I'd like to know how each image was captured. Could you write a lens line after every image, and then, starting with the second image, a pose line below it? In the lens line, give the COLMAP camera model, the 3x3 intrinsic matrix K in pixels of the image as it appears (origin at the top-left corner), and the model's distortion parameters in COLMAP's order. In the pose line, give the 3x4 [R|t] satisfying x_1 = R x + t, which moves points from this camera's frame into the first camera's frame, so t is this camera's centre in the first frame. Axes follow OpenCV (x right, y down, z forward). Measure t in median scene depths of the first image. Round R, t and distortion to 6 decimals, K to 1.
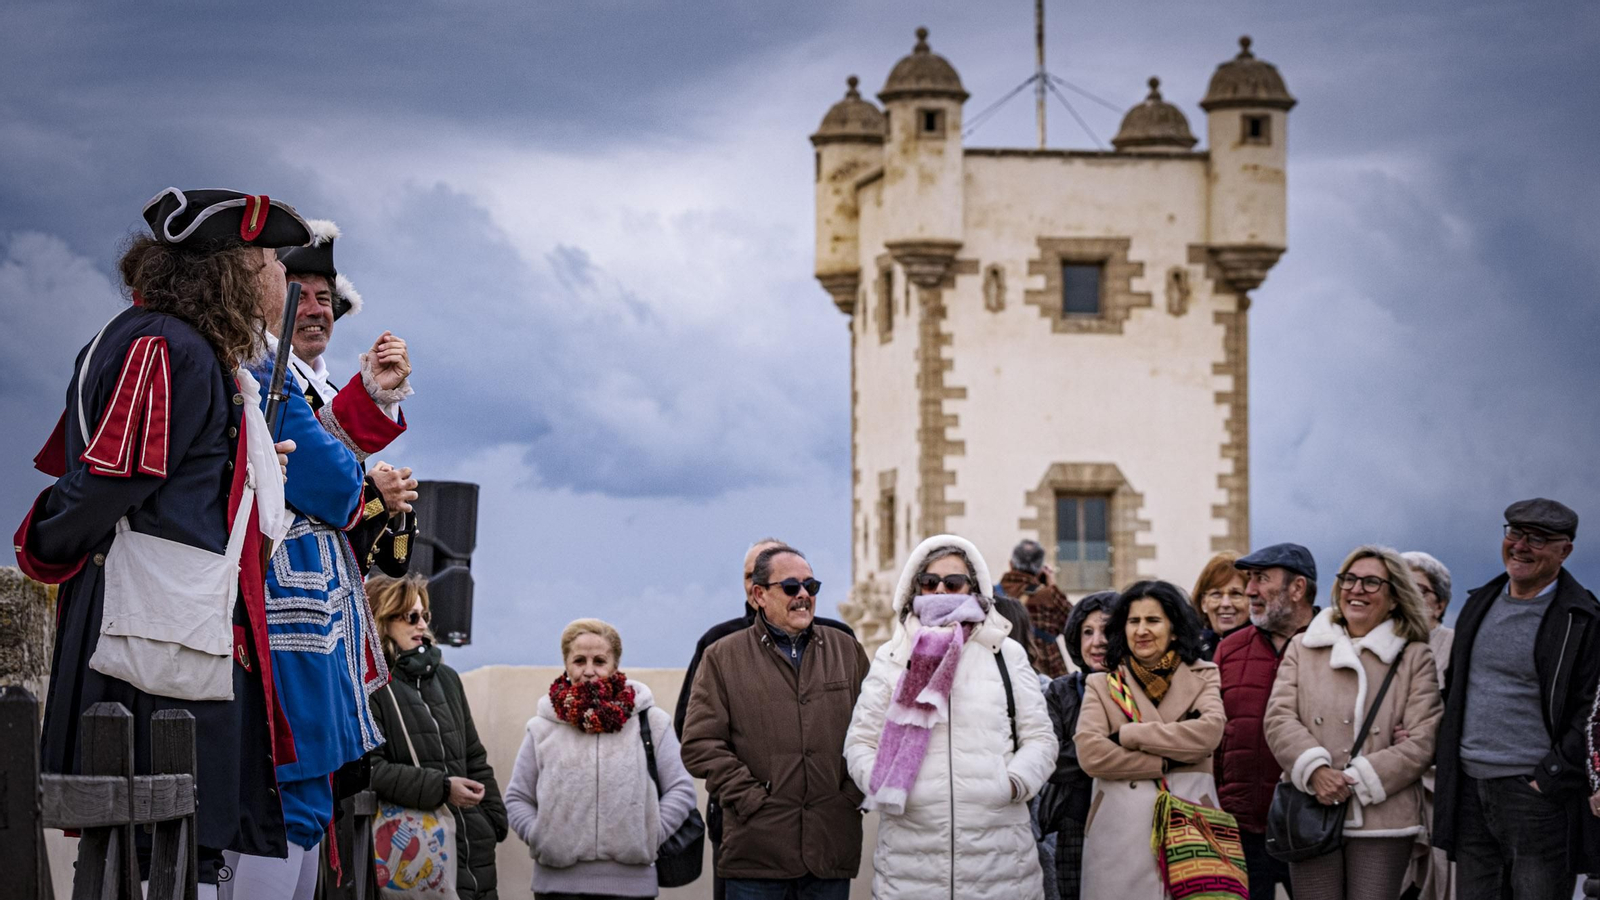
lens RADIAL K [[5006.4, 0, 800.0], [0, 5006.4, 450.0], [0, 0, 1]] dist [0.193504, -0.147898]
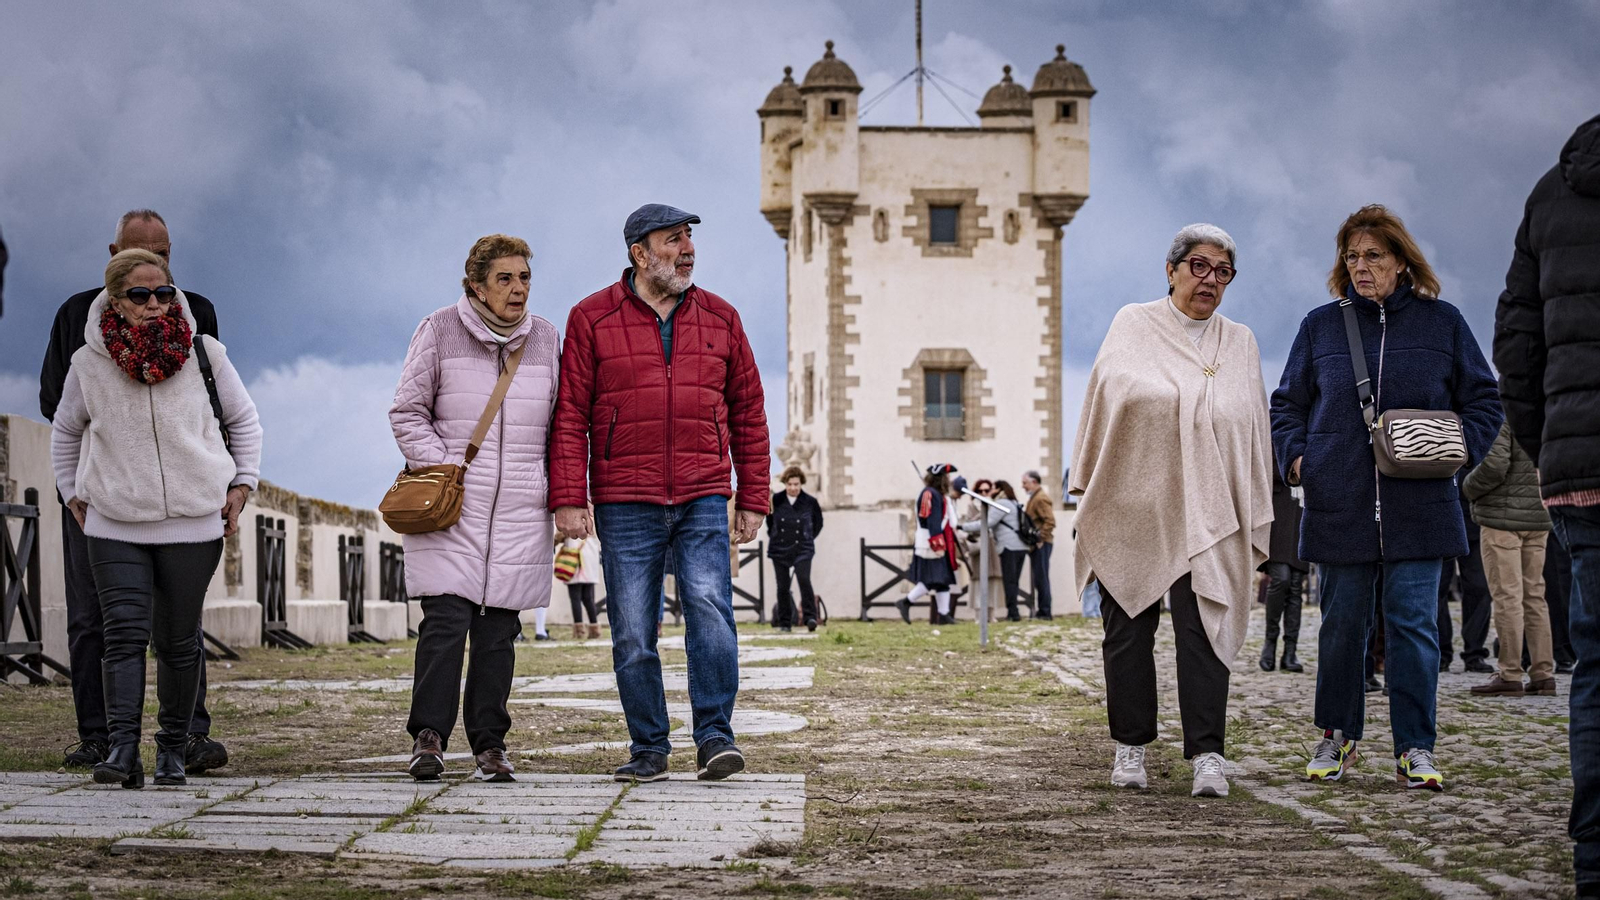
lens RADIAL K [[5006.4, 0, 800.0], [0, 5006.4, 450.0], [0, 0, 1]] dist [0.193504, -0.147898]
pose [[0.999849, -0.002023, -0.017264, 0.040054], [0.002671, 0.999290, 0.037588, -0.021984], [0.017176, -0.037629, 0.999144, -0.415780]]
